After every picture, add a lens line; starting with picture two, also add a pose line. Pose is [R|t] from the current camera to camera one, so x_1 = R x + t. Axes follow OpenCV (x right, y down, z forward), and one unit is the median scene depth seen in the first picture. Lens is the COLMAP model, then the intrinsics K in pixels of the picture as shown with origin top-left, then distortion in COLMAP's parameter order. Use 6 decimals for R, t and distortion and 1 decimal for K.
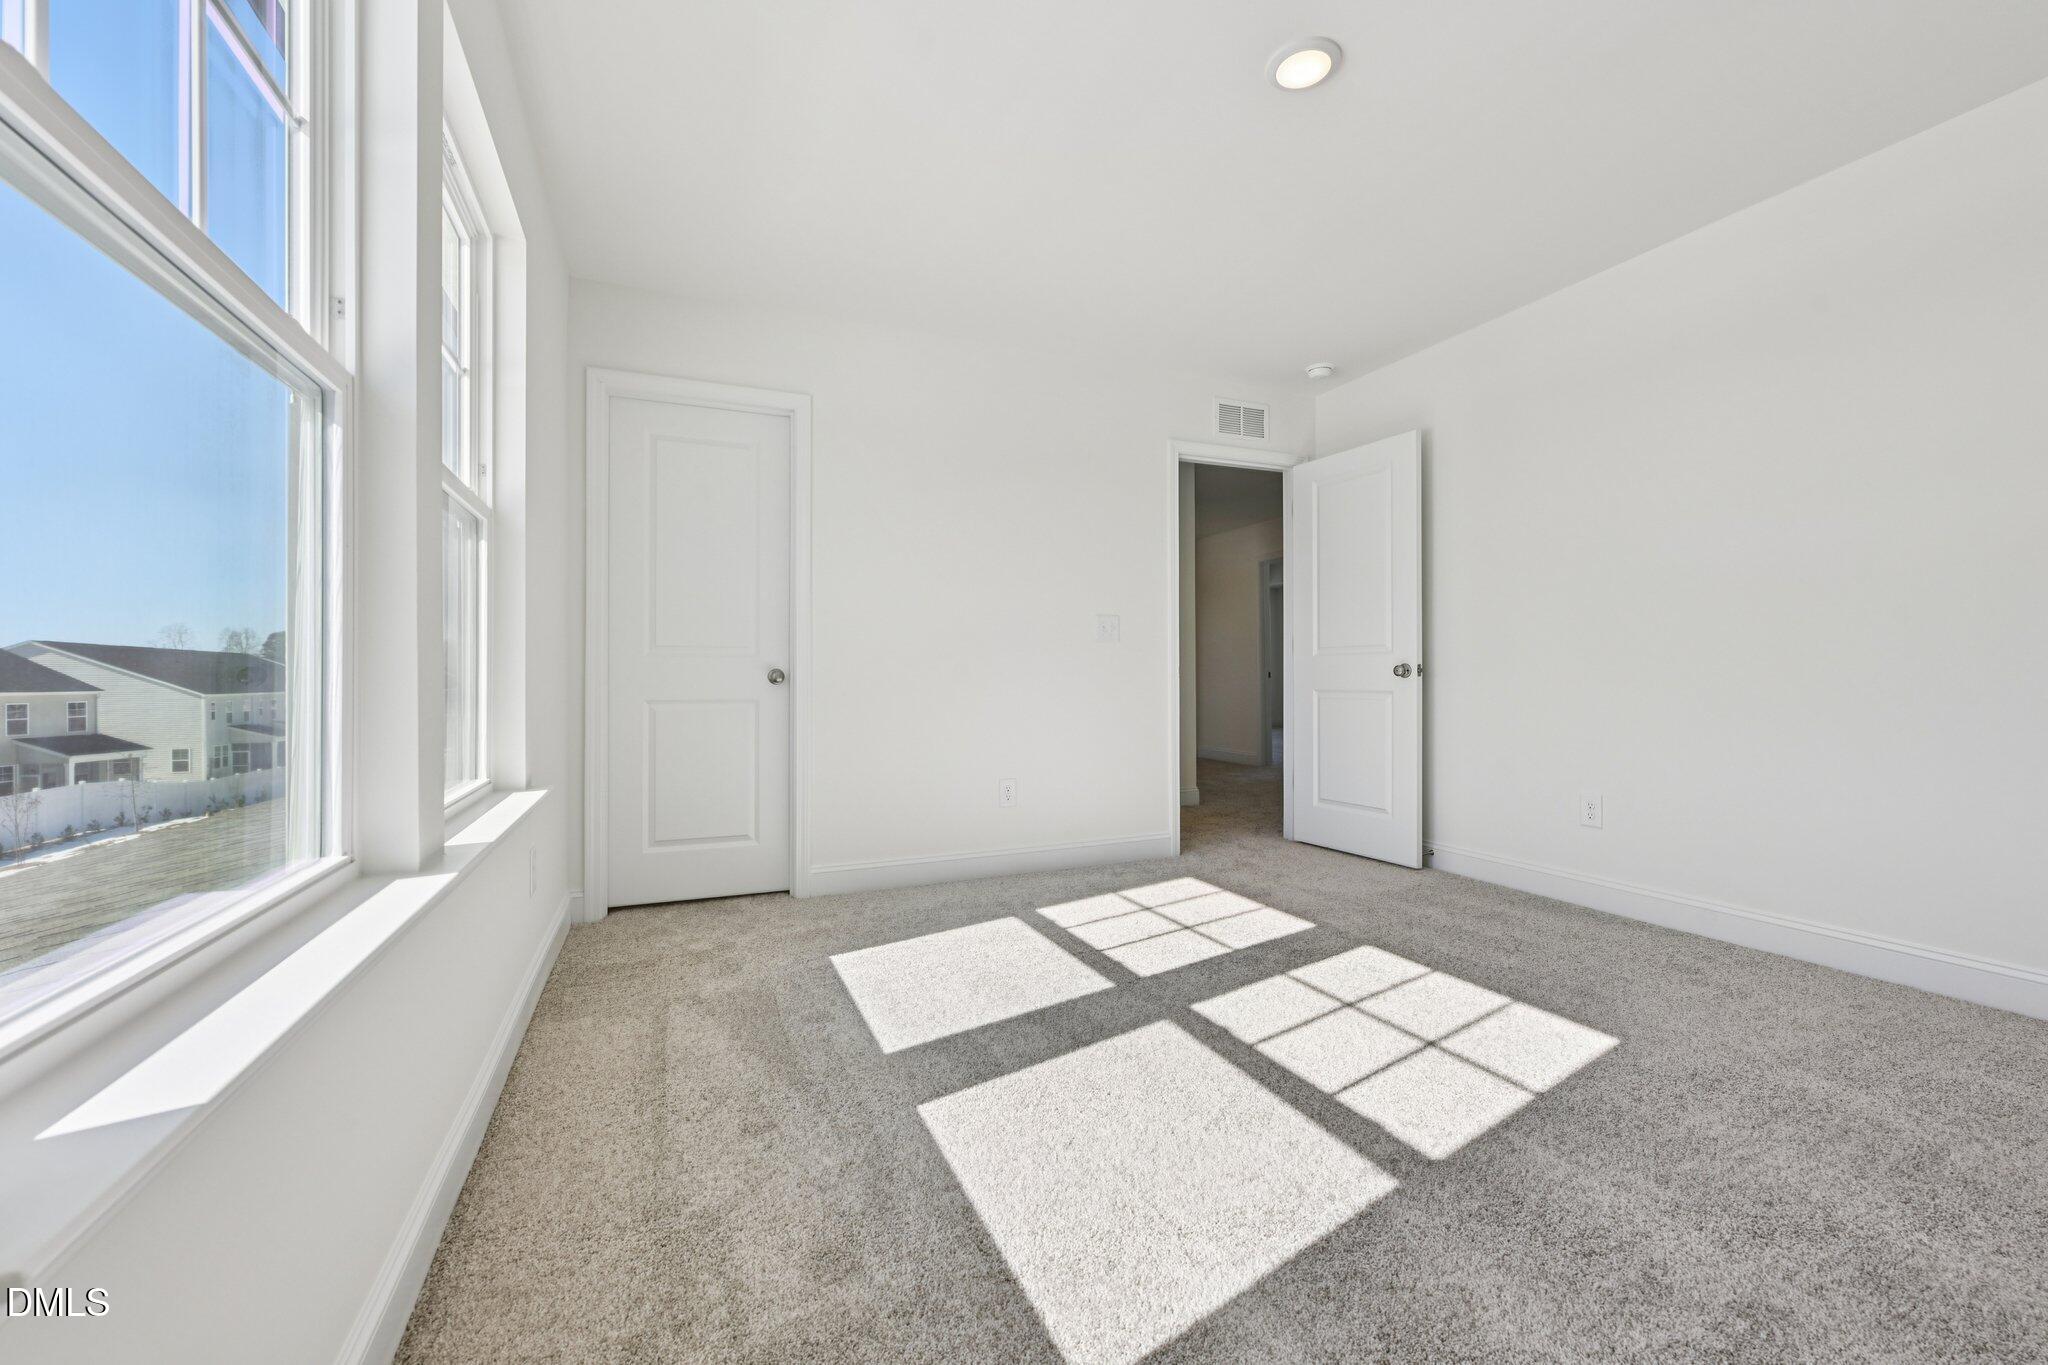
lens RADIAL K [[817.5, 0, 1017.5], [0, 817.5, 689.7], [0, 0, 1]] dist [-0.001805, -0.000446]
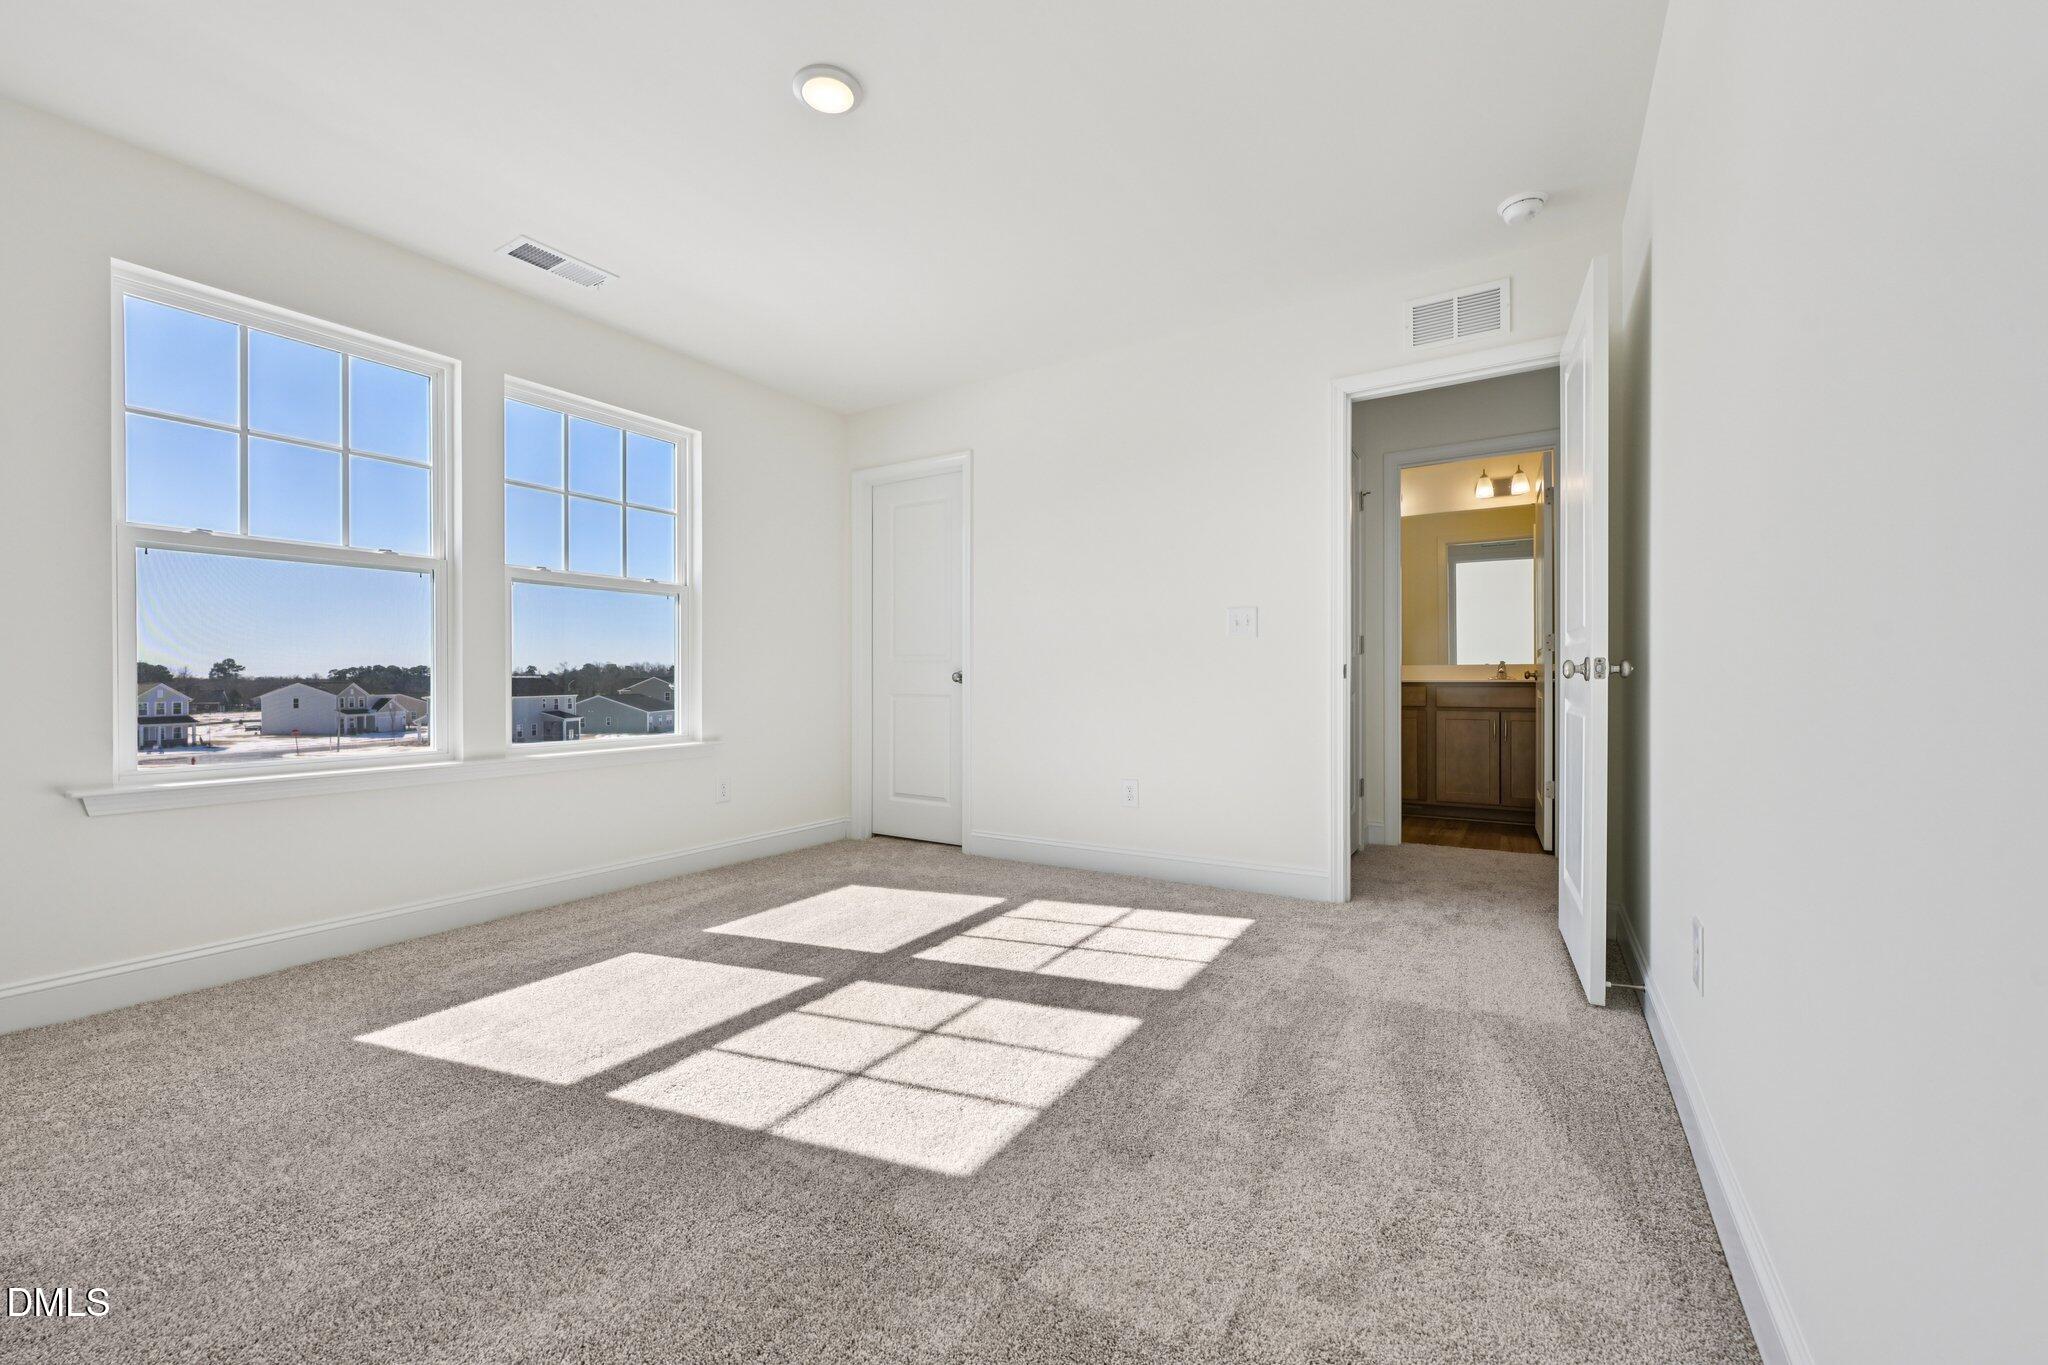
lens RADIAL K [[803.5, 0, 1013.8], [0, 803.5, 685.5], [0, 0, 1]] dist [-0.000935, -0.000258]
pose [[0.572453, 0.011472, -0.819857, 1.000707], [-0.006033, 0.999934, 0.009779, -0.019449], [0.819915, -0.000652, 0.572485, 0.451330]]
